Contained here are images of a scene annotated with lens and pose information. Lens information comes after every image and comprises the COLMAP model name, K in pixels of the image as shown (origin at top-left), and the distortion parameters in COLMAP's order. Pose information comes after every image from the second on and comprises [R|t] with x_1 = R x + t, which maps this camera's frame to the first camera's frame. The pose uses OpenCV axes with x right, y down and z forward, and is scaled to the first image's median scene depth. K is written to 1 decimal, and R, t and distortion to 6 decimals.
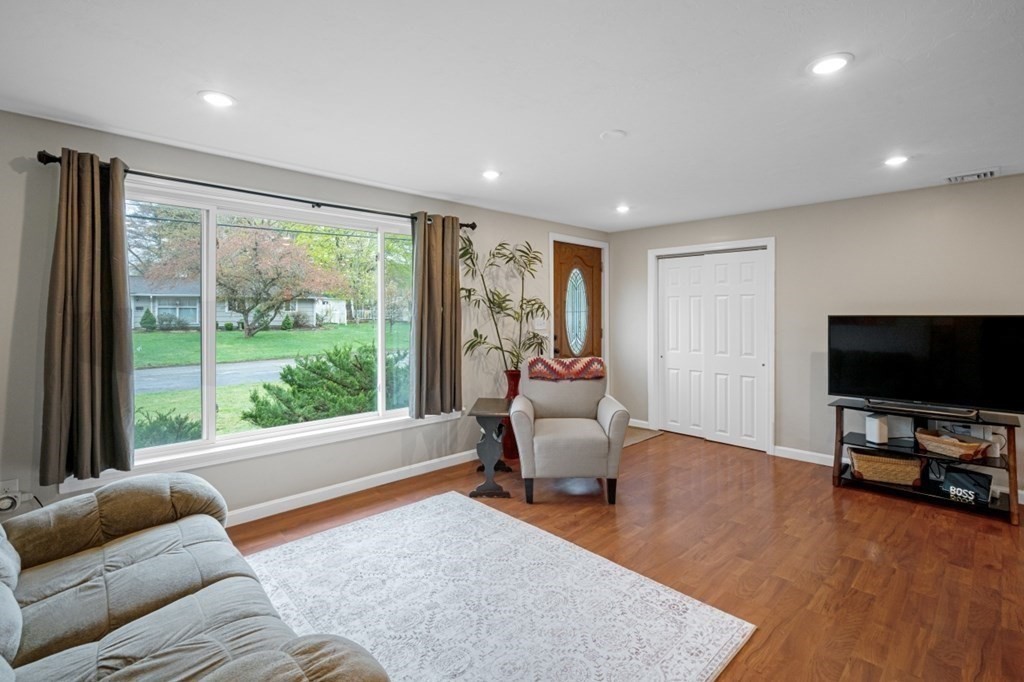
lens RADIAL K [[474.4, 0, 523.4], [0, 474.4, 320.0], [0, 0, 1]] dist [0.001726, 0.000651]
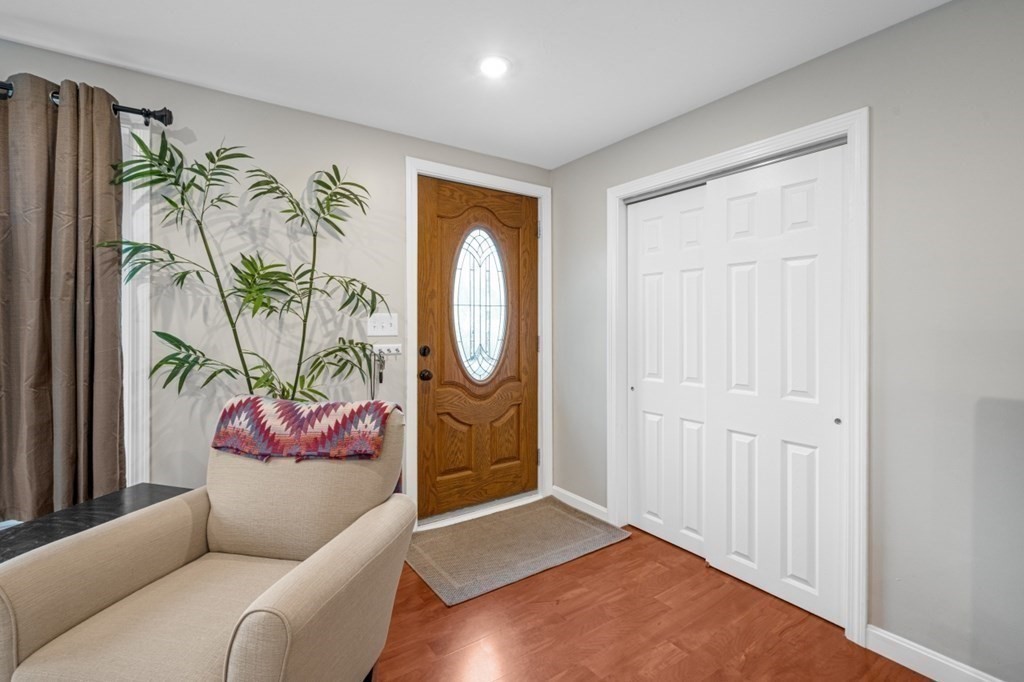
lens RADIAL K [[474.4, 0, 512.2], [0, 474.4, 331.0], [0, 0, 1]] dist [0.001726, 0.000651]
pose [[0.986434, 0.001098, -0.164156, 0.273567], [-0.001456, 0.999997, -0.002060, 0.015777], [0.164153, 0.002271, 0.986432, 0.506914]]
